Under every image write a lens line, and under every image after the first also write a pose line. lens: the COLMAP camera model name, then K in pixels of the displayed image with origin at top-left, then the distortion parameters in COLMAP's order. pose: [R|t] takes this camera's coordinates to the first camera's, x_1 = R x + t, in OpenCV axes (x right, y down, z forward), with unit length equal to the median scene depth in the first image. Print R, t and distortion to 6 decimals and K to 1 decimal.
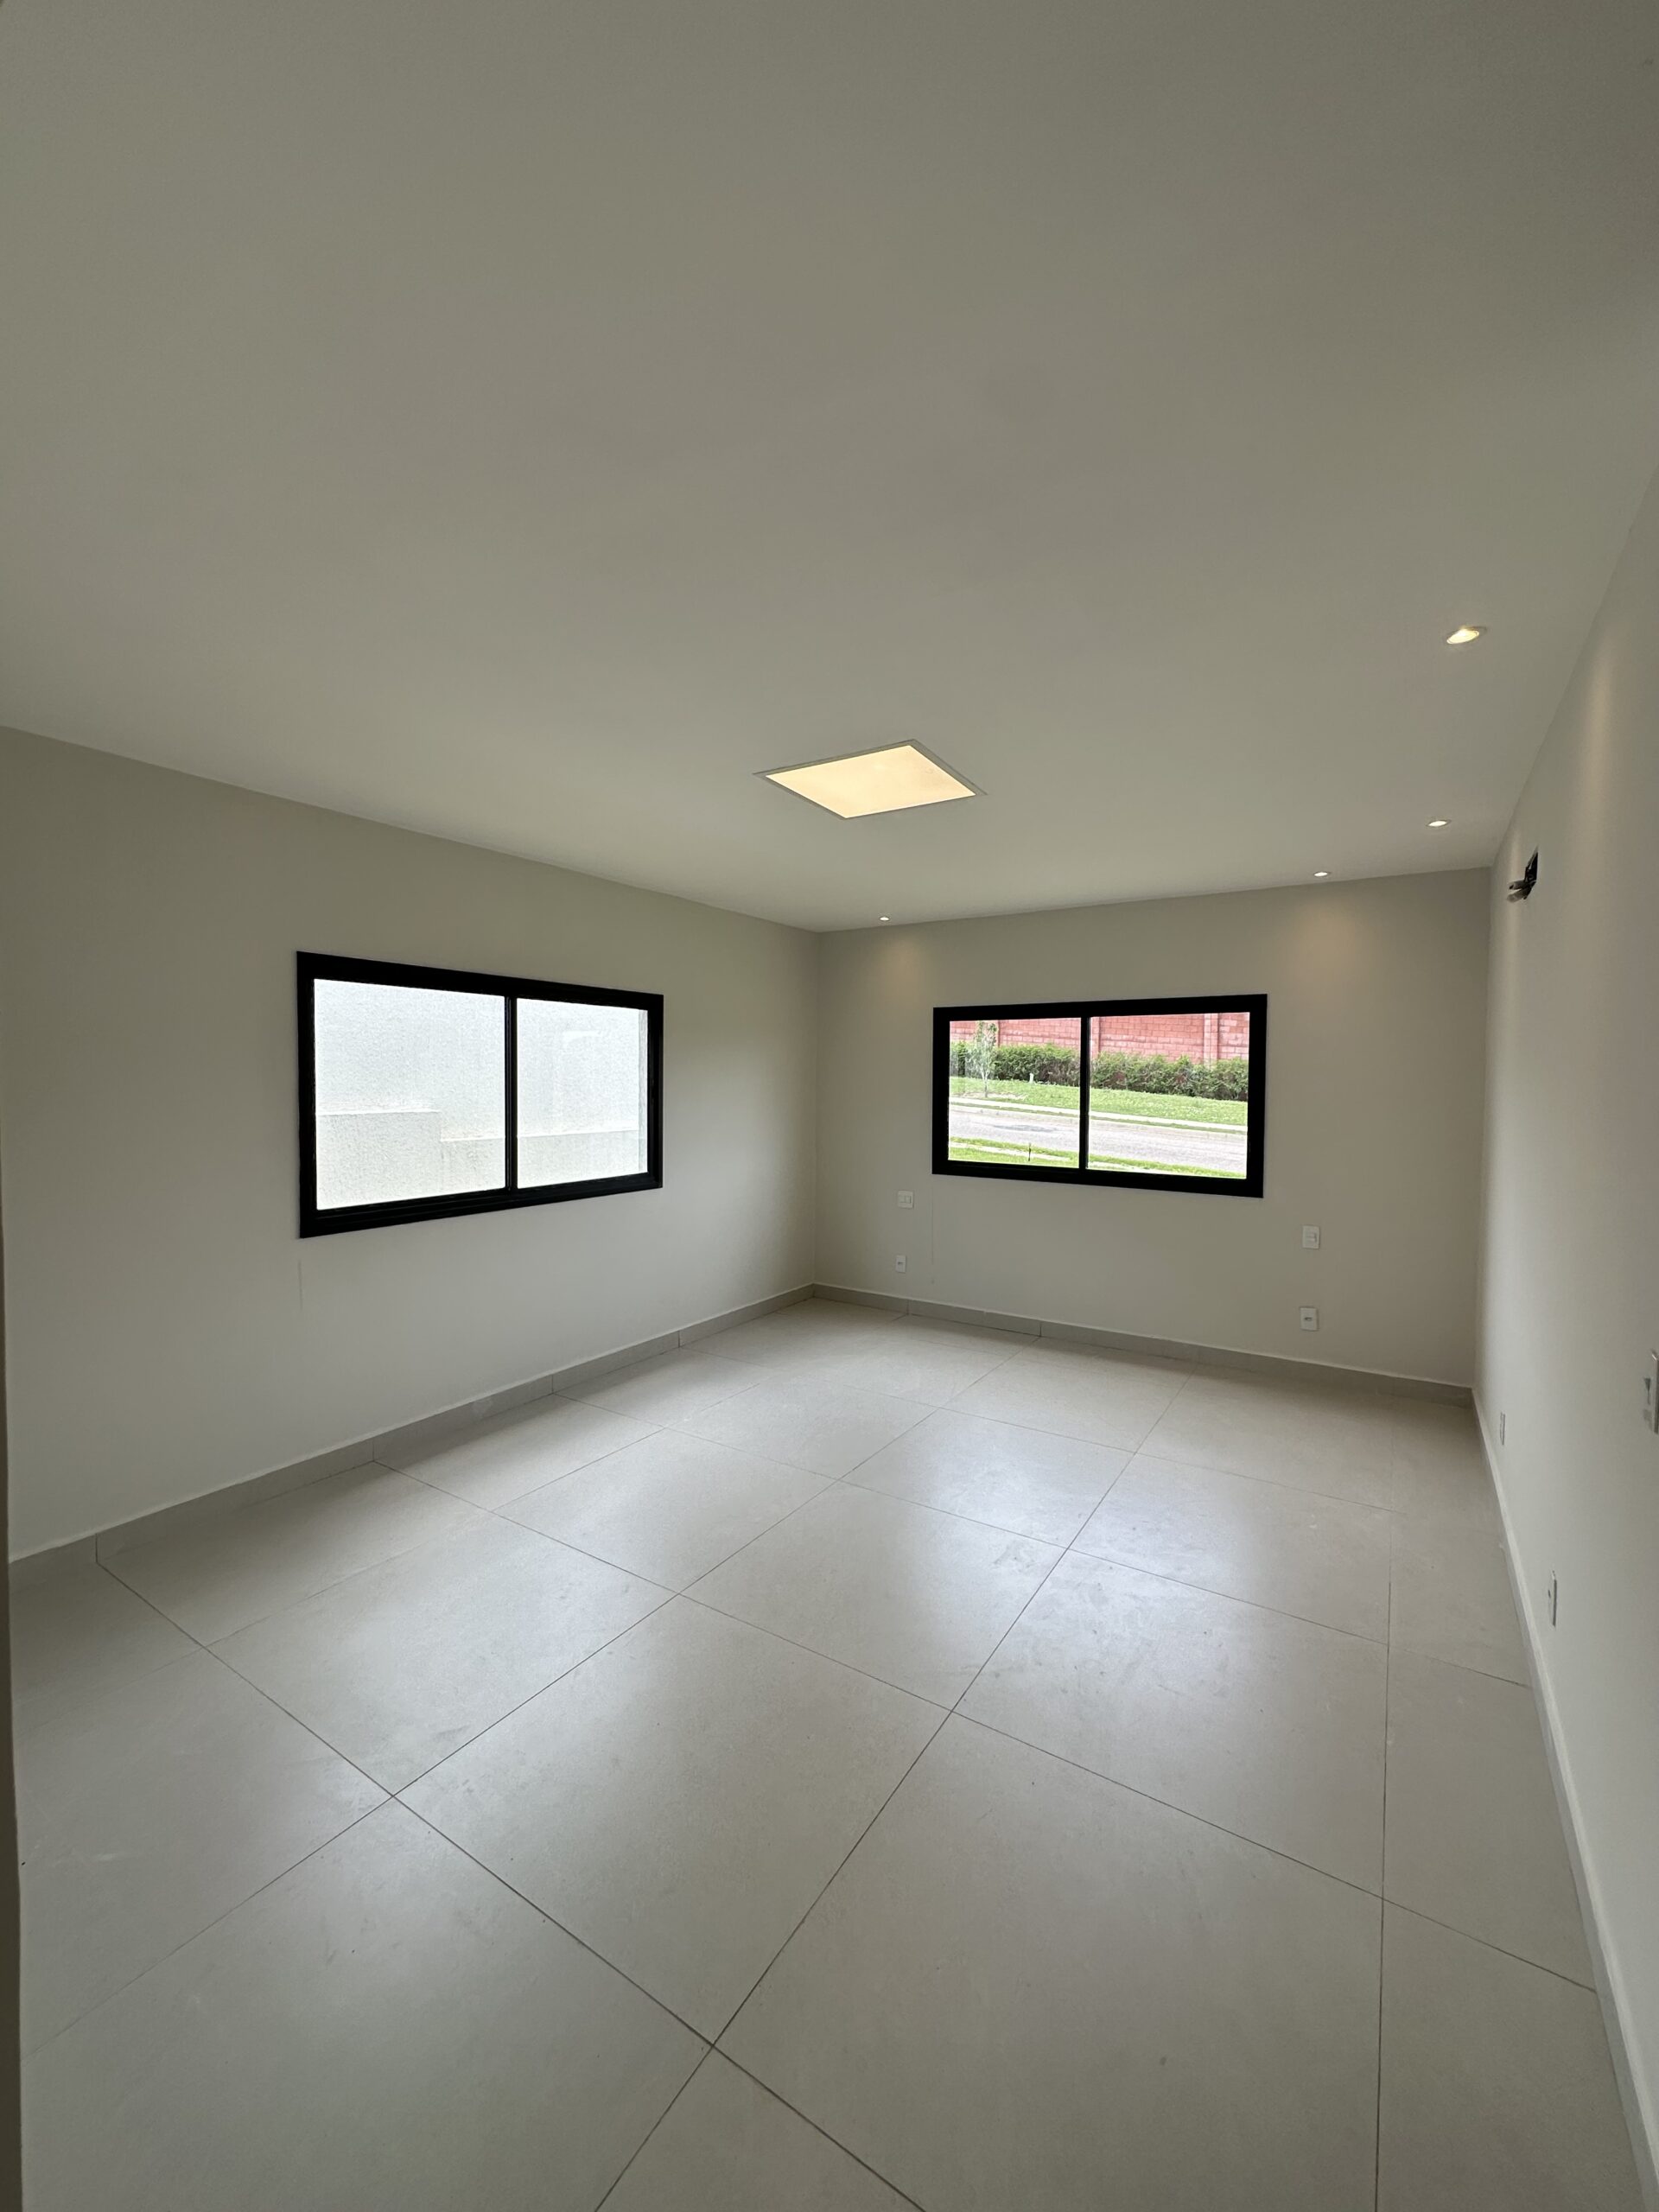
lens RADIAL K [[881.5, 0, 826.9], [0, 881.5, 1104.1], [0, 0, 1]] dist [0.001648, 0.000059]
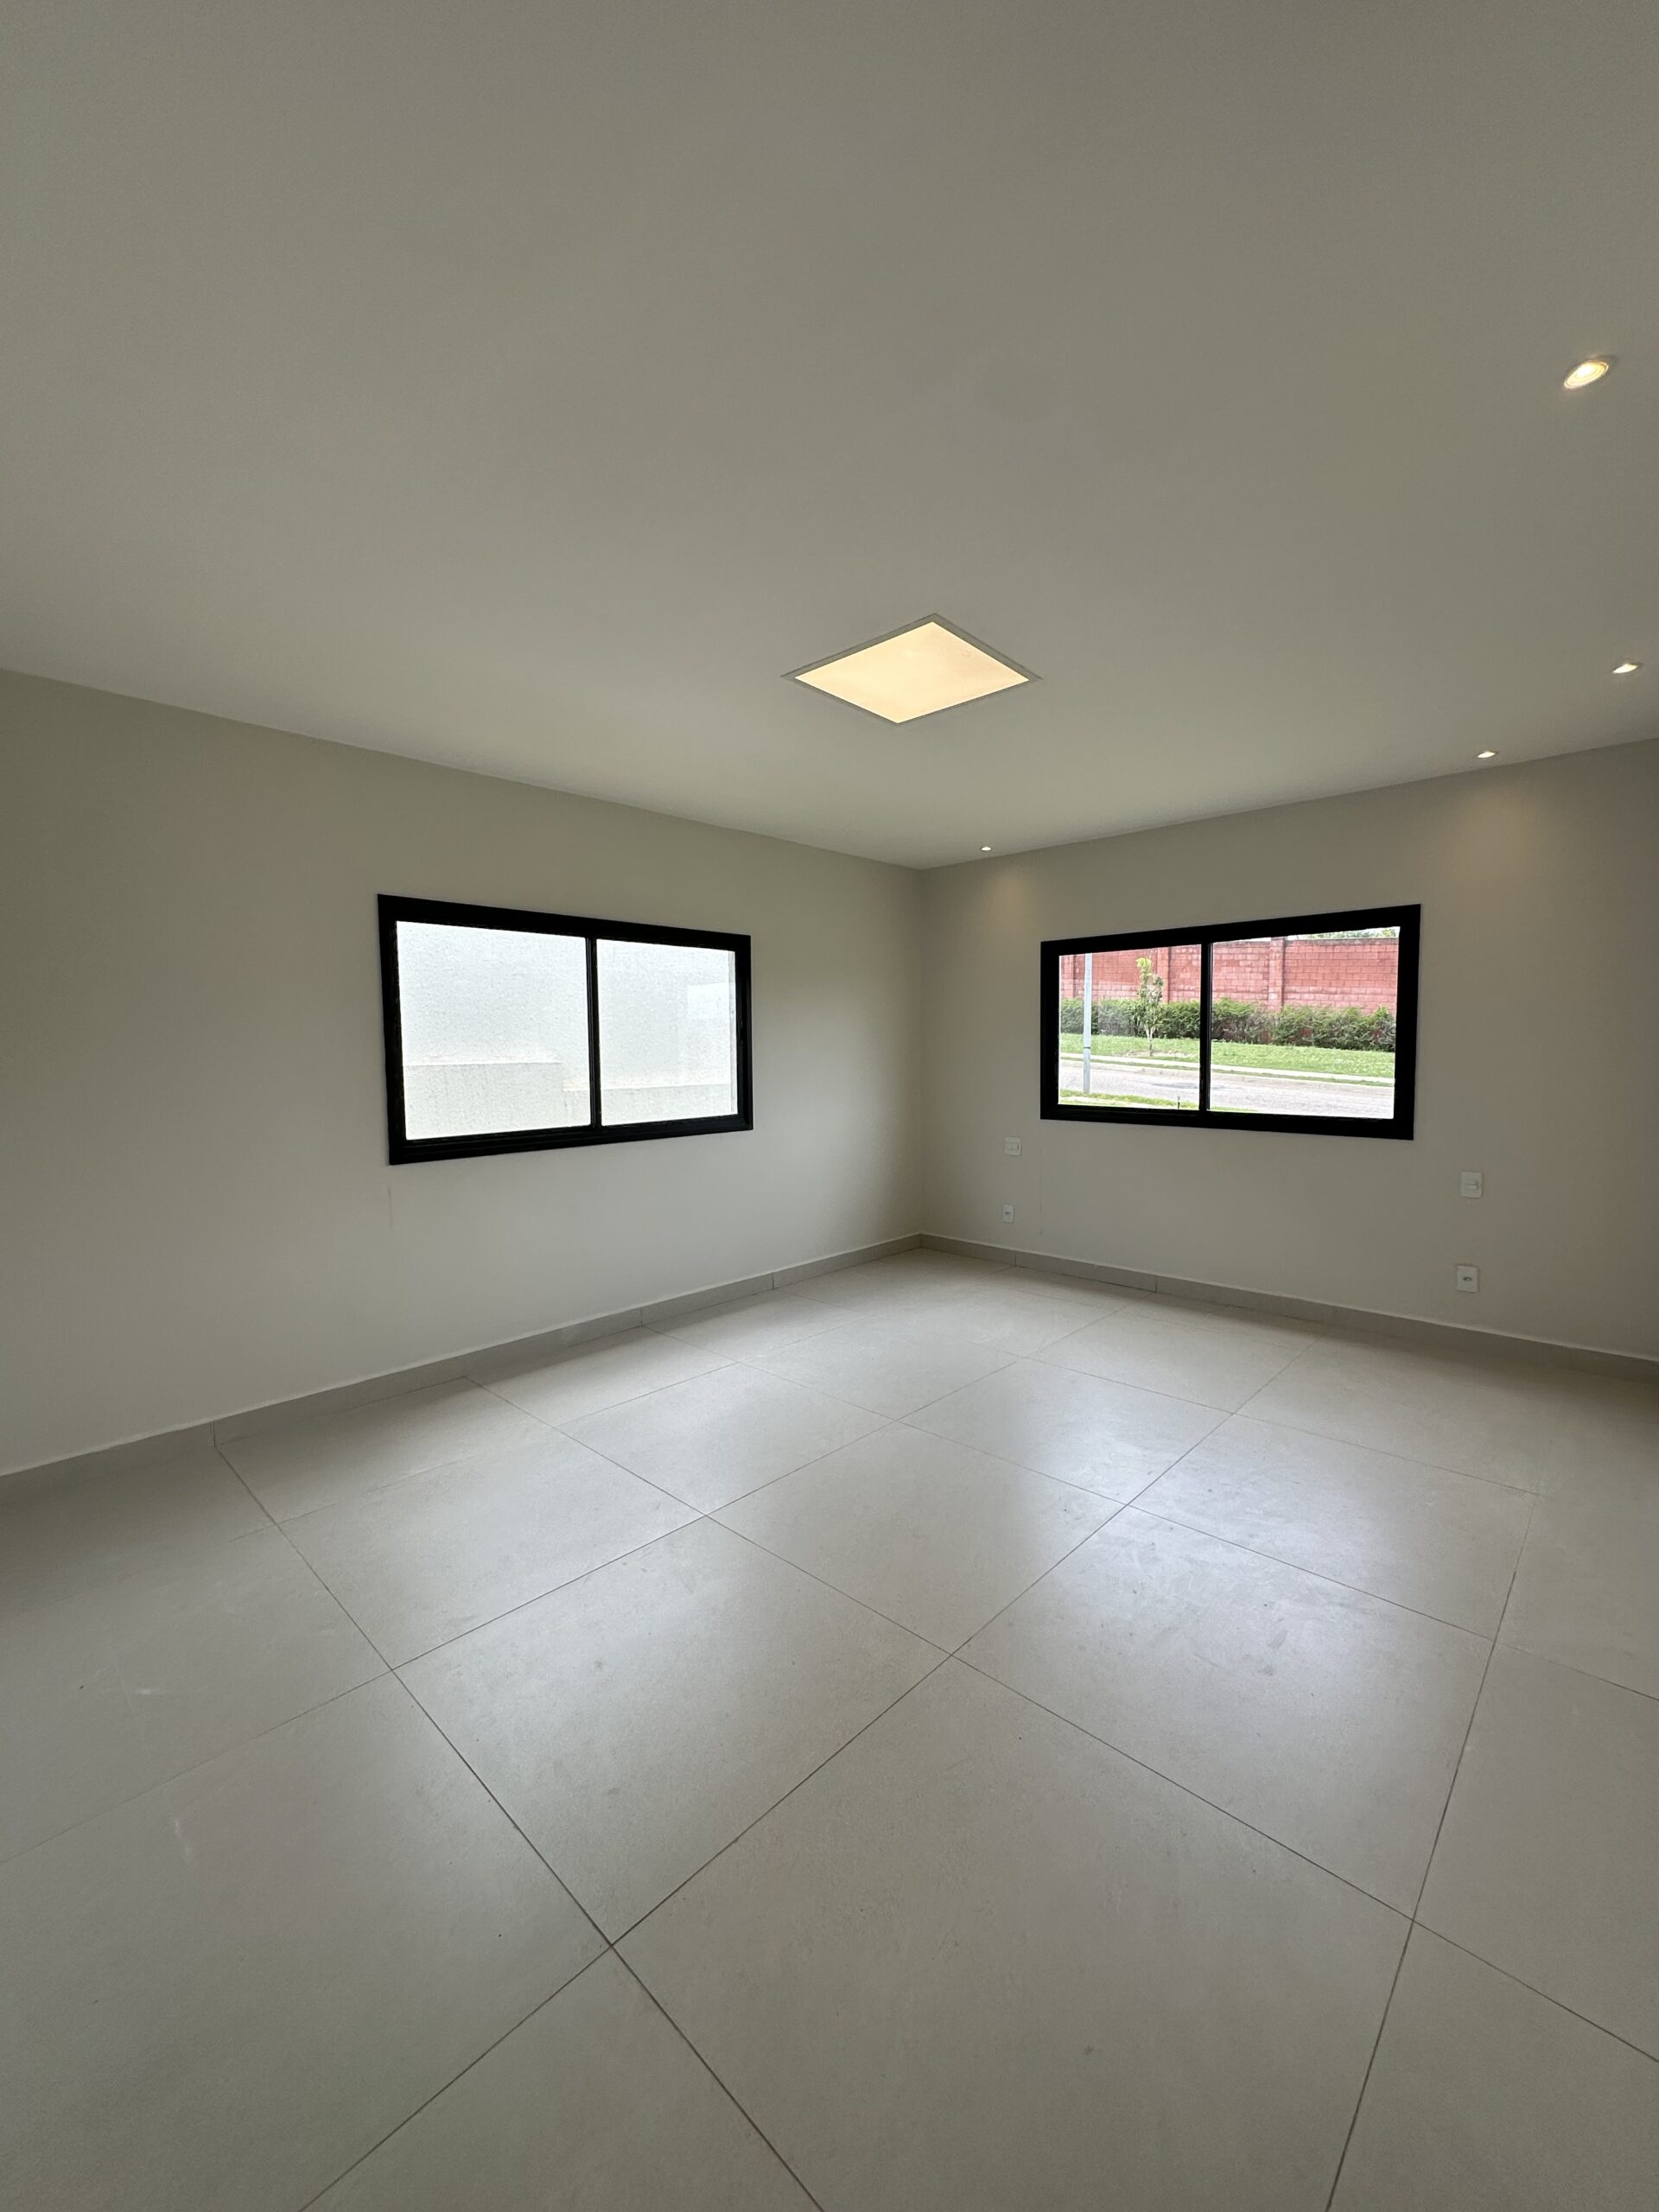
lens RADIAL K [[881.5, 0, 828.4], [0, 881.5, 1103.0], [0, 0, 1]] dist [0.001648, 0.000059]
pose [[0.982573, -0.004899, -0.185813, 0.107829], [0.011428, 0.999354, 0.034081, 0.040543], [0.185526, -0.035611, 0.981994, 0.045794]]
